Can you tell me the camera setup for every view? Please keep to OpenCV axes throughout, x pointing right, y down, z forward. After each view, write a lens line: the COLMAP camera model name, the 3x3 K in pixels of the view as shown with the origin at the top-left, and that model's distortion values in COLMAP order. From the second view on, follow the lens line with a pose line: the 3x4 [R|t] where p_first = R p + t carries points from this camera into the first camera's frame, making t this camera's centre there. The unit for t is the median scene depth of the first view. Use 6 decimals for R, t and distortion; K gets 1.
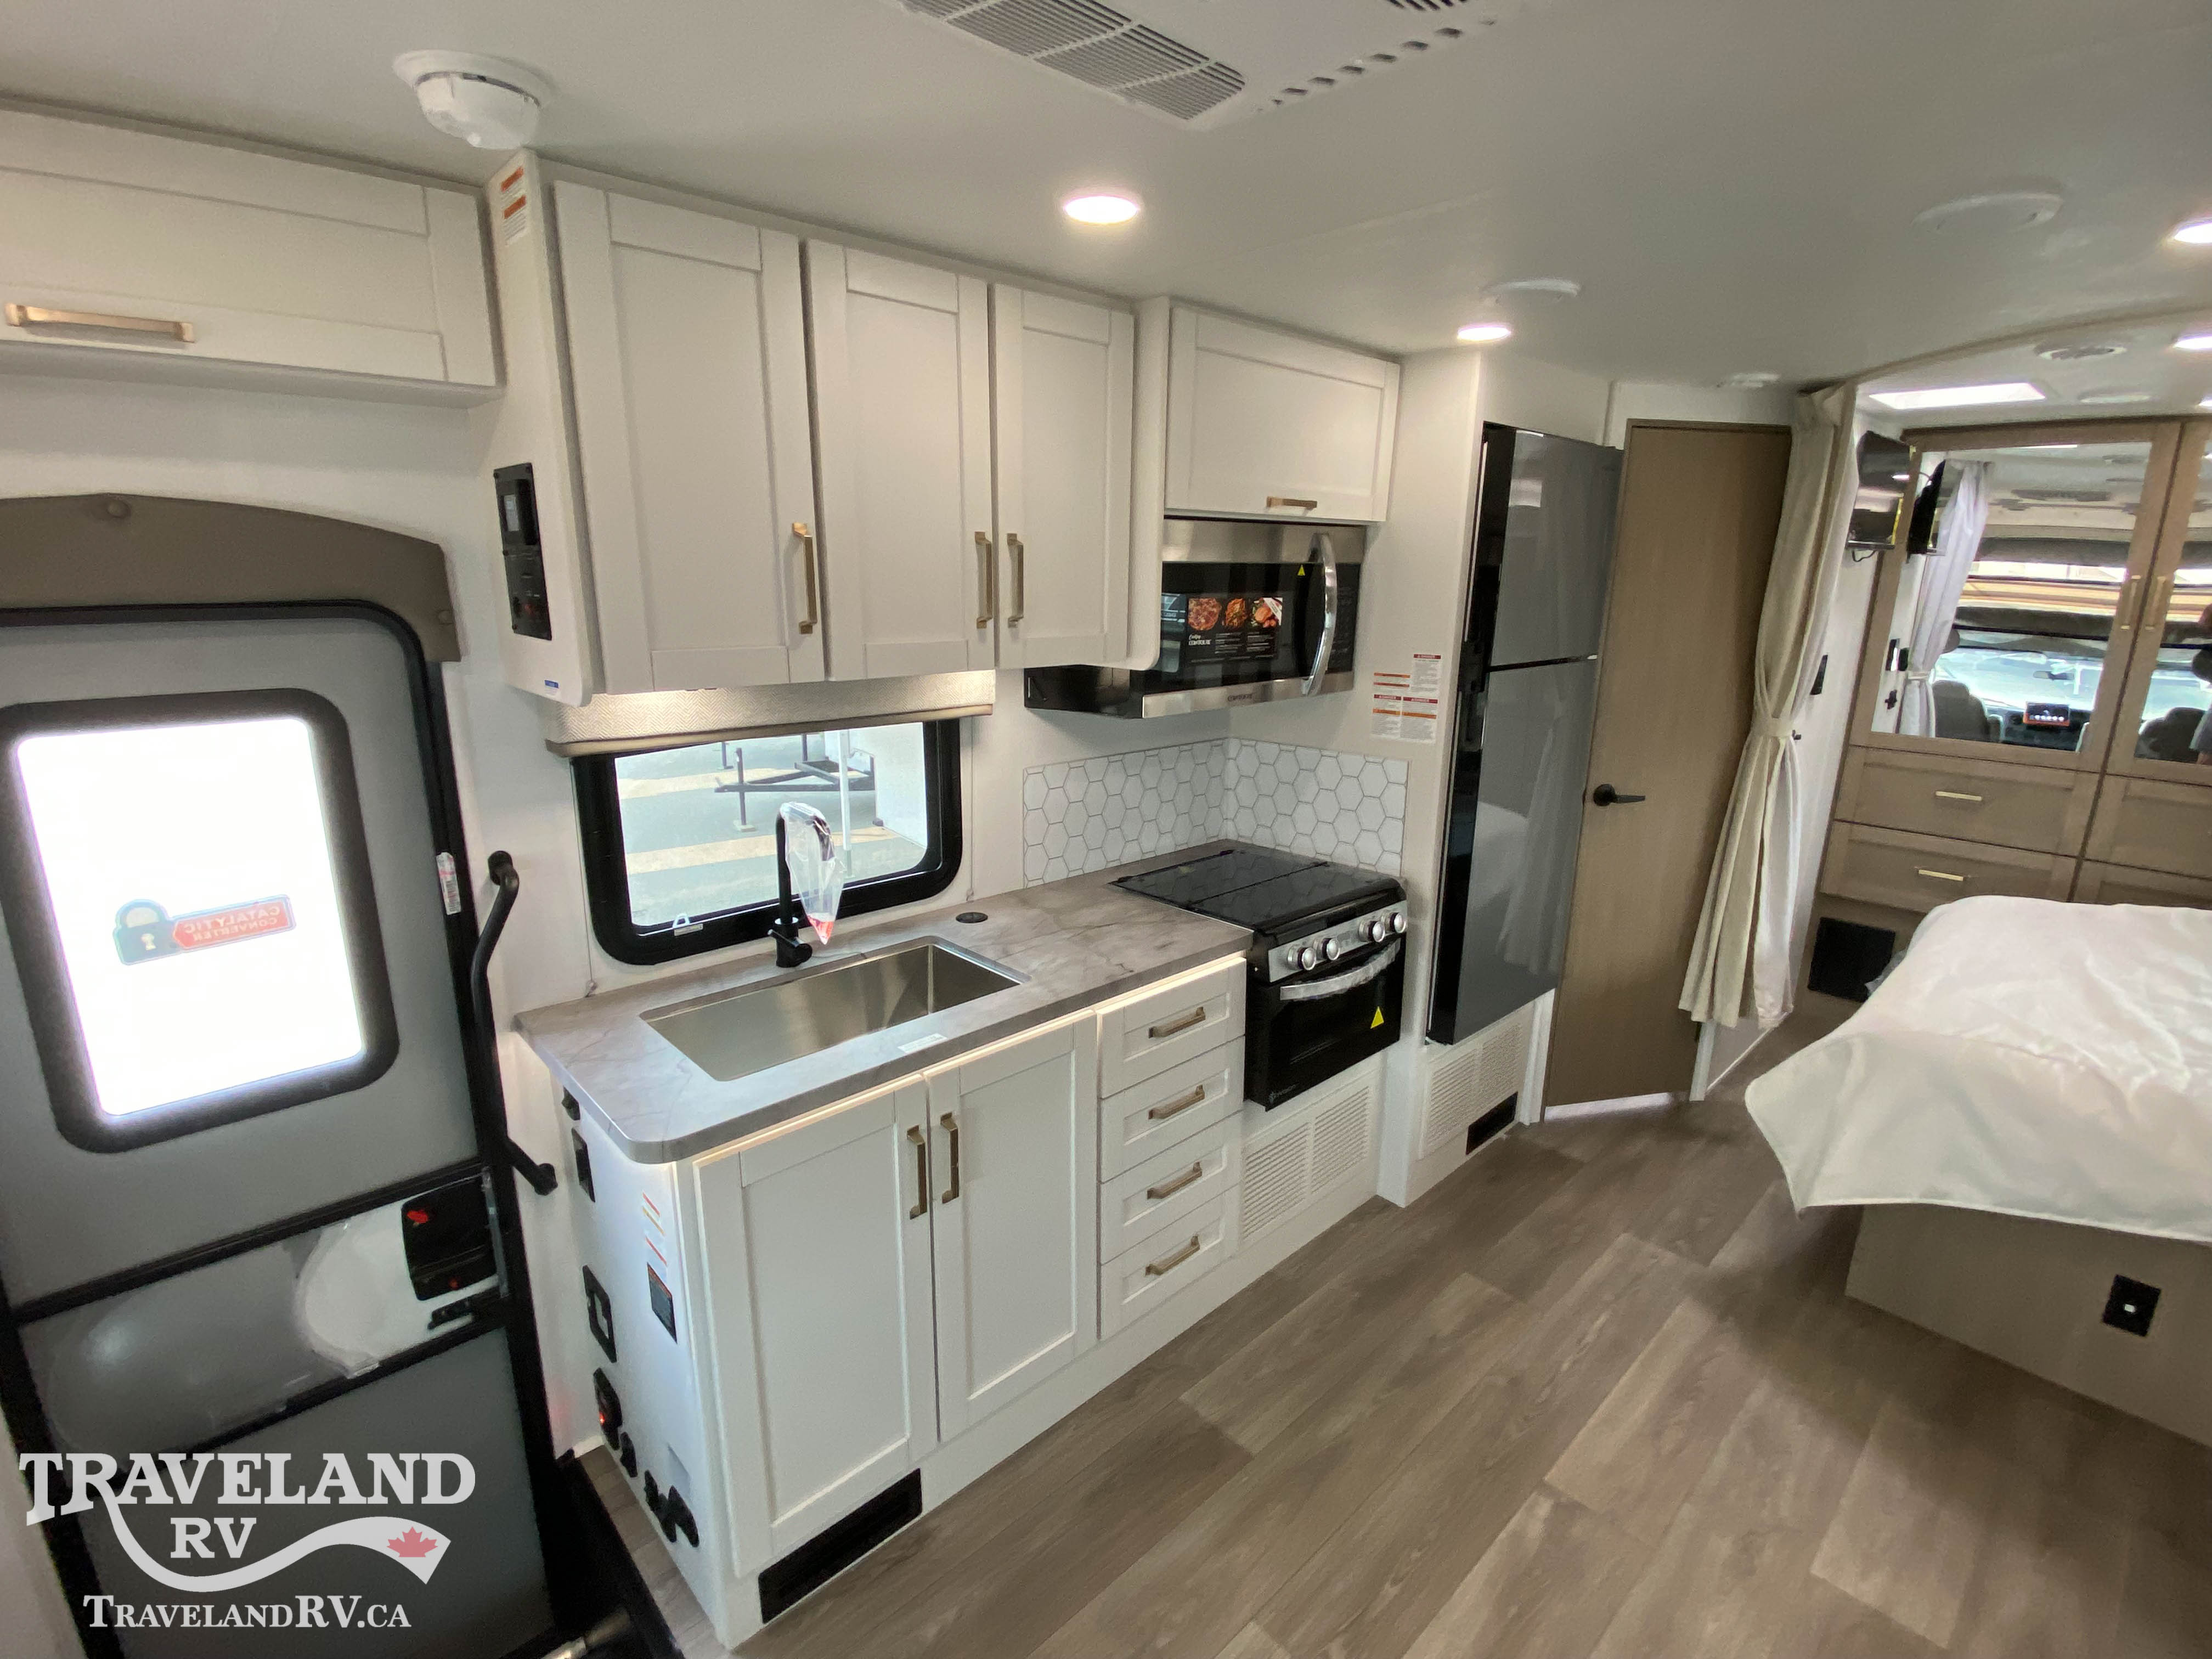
lens RADIAL K [[1023.7, 0, 1096.9], [0, 1023.7, 825.0], [0, 0, 1]] dist [0.035577, -0.029294]
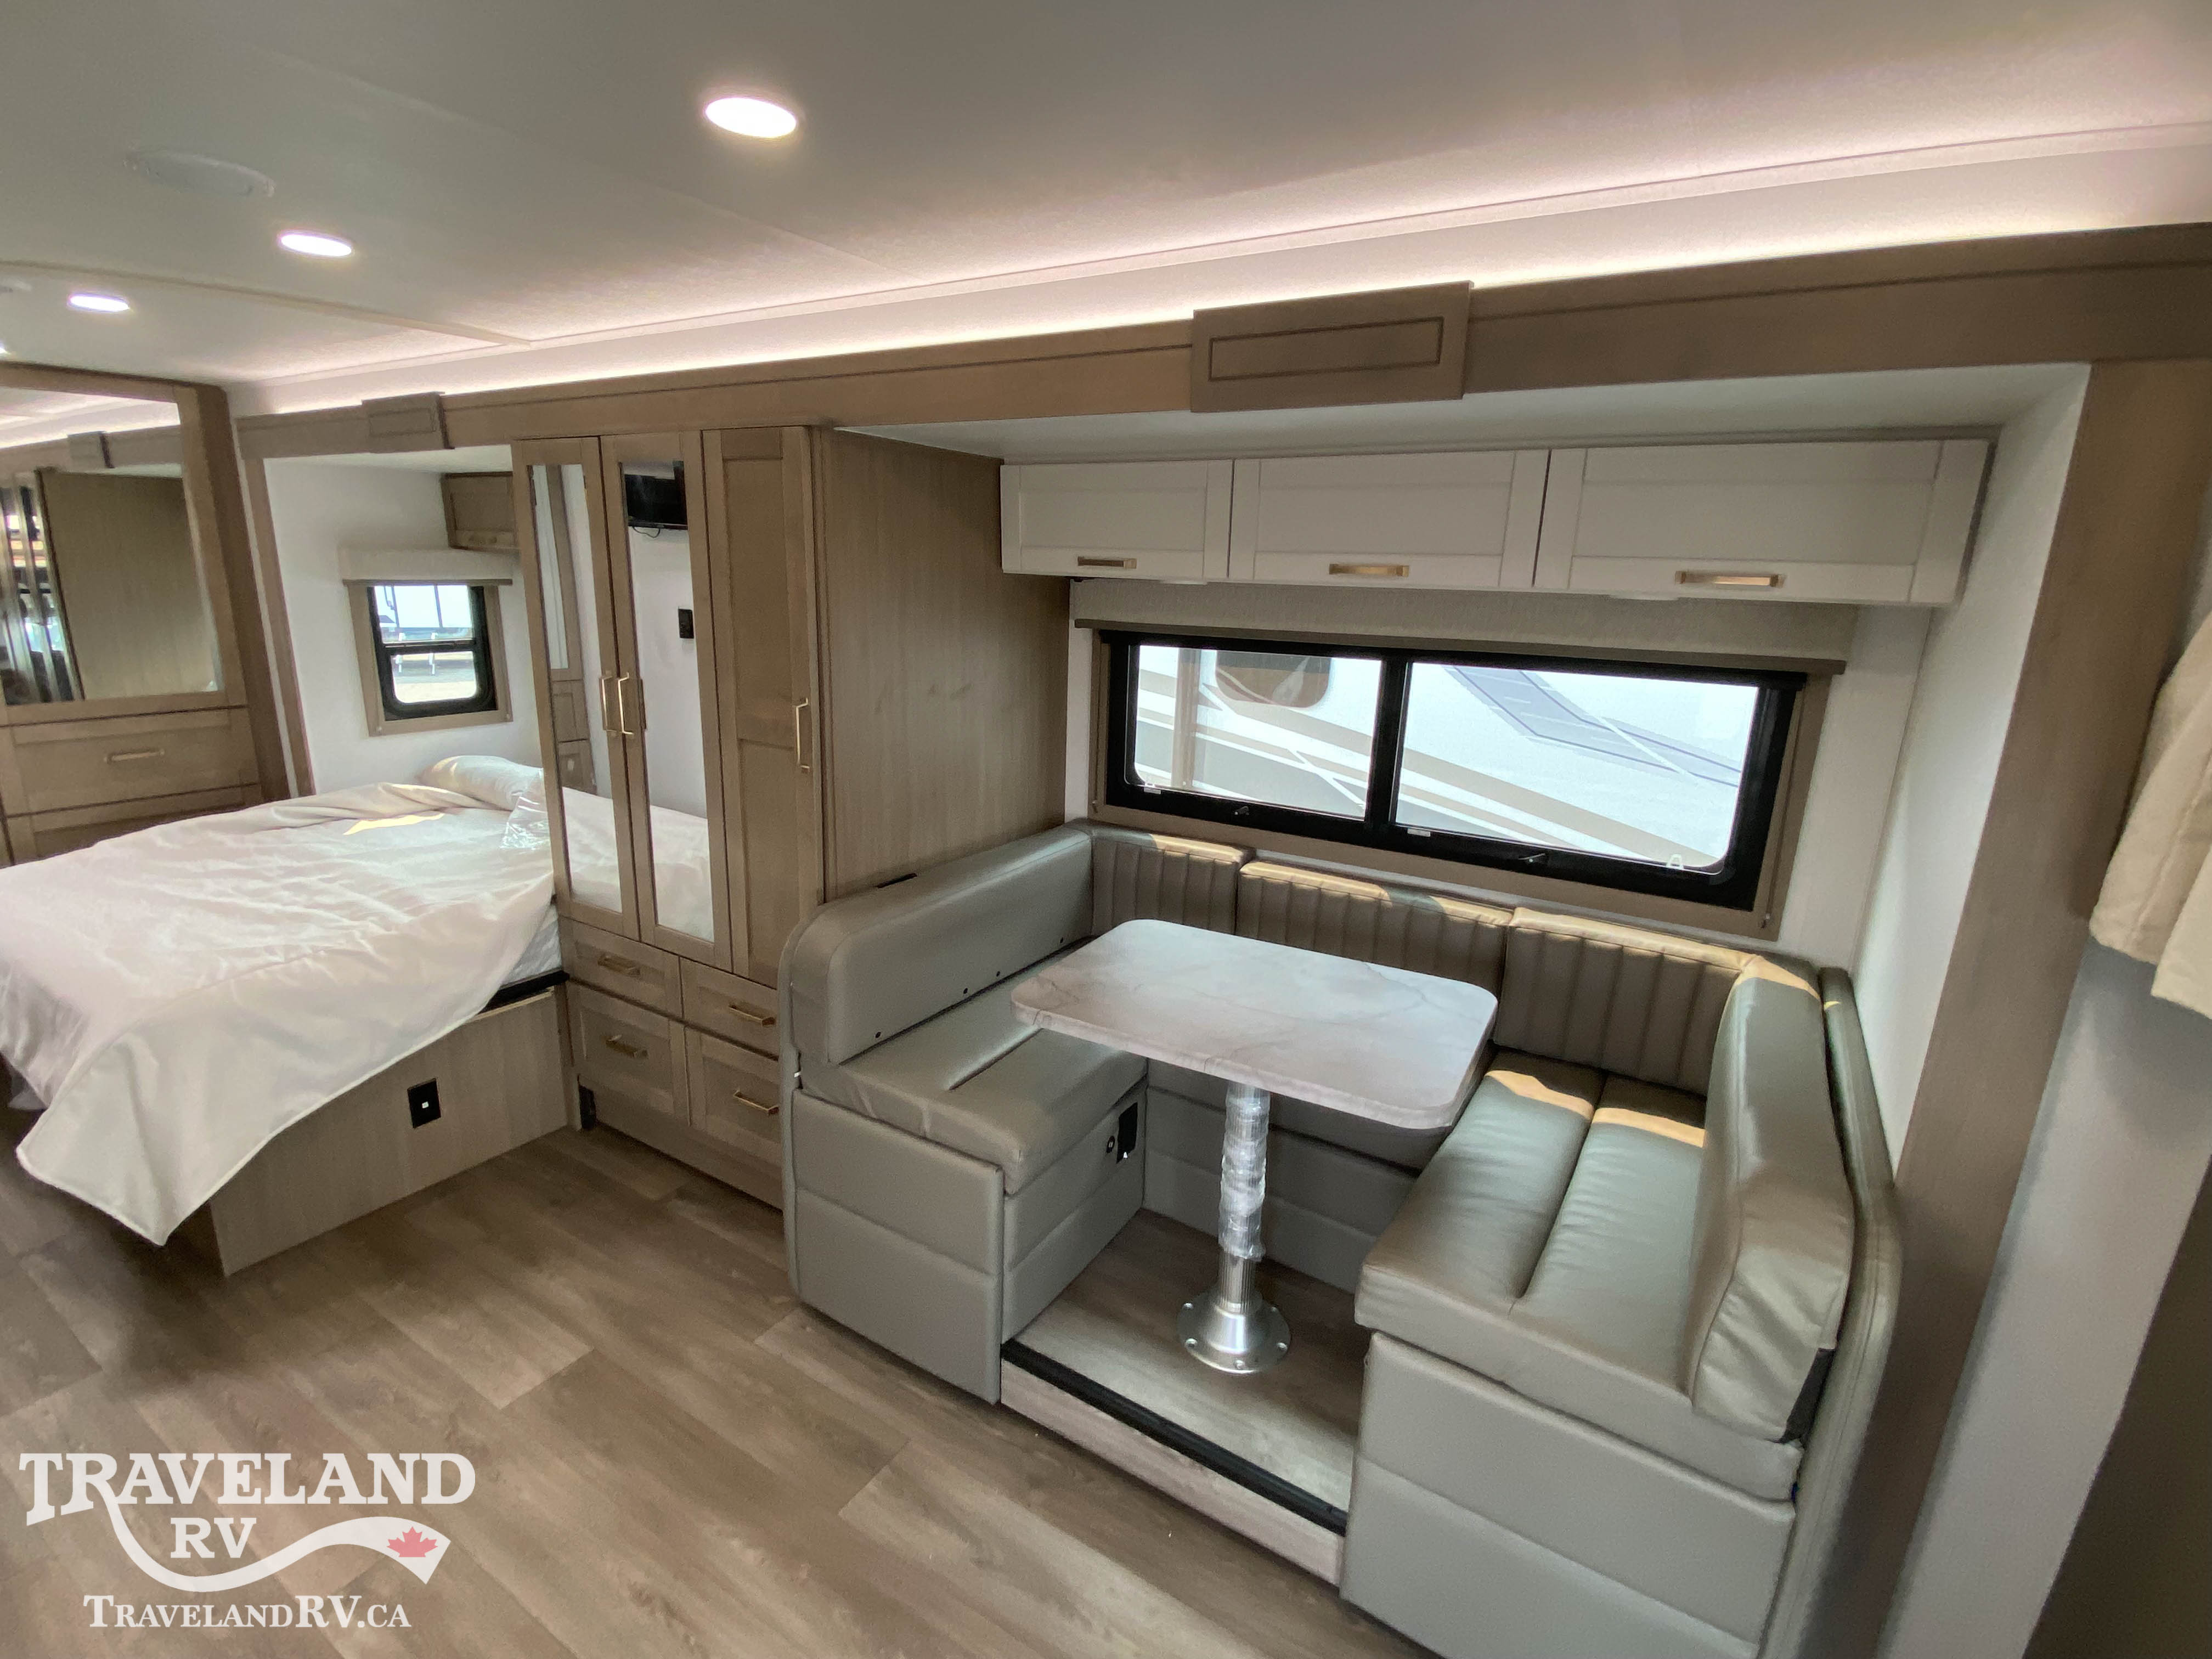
lens RADIAL K [[1023.7, 0, 1096.9], [0, 1023.7, 825.0], [0, 0, 1]] dist [0.035577, -0.029294]
pose [[-0.257827, -0.256288, 0.931580, -0.283796], [0.198966, 0.929429, 0.310763, -0.077809], [-0.945483, 0.265476, -0.188639, 0.305620]]
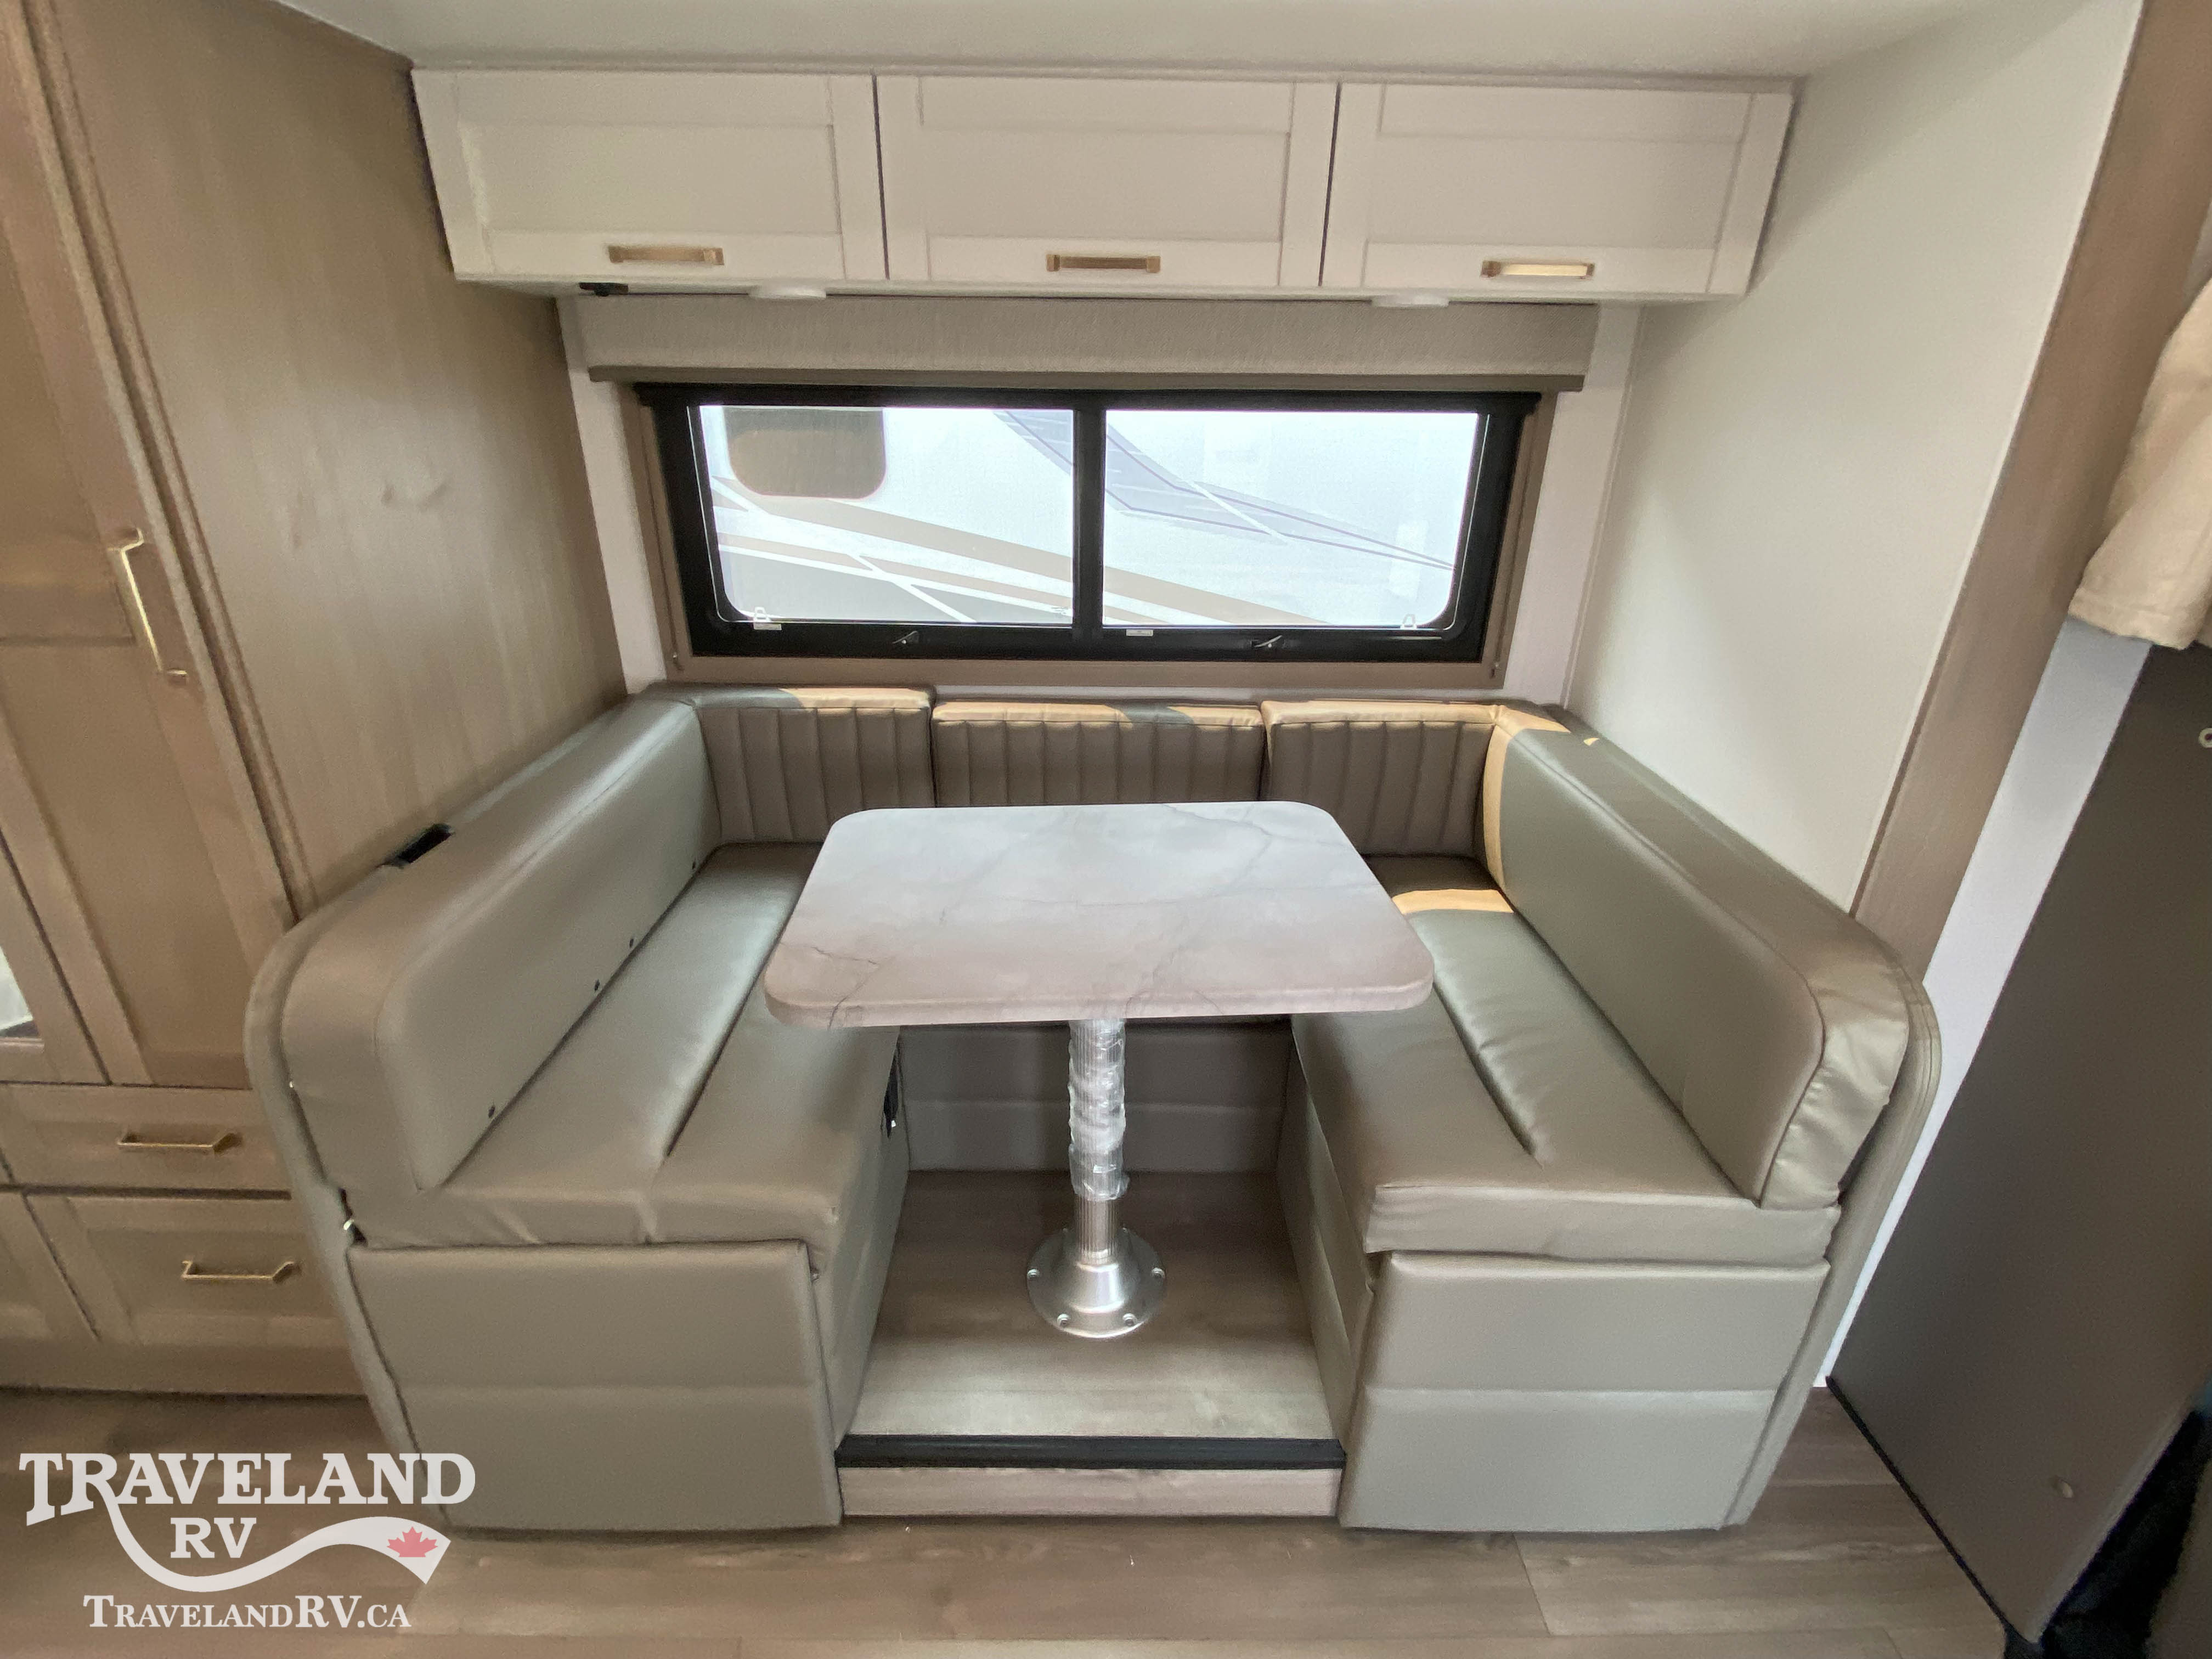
lens RADIAL K [[1044.1, 0, 1108.0], [0, 1044.1, 839.5], [0, 0, 1]] dist [0.041063, -0.038341]
pose [[-0.738394, -0.297676, 0.605114, 0.038479], [0.140037, 0.810060, 0.569378, -0.040961], [-0.659669, 0.505164, -0.556458, 0.389138]]
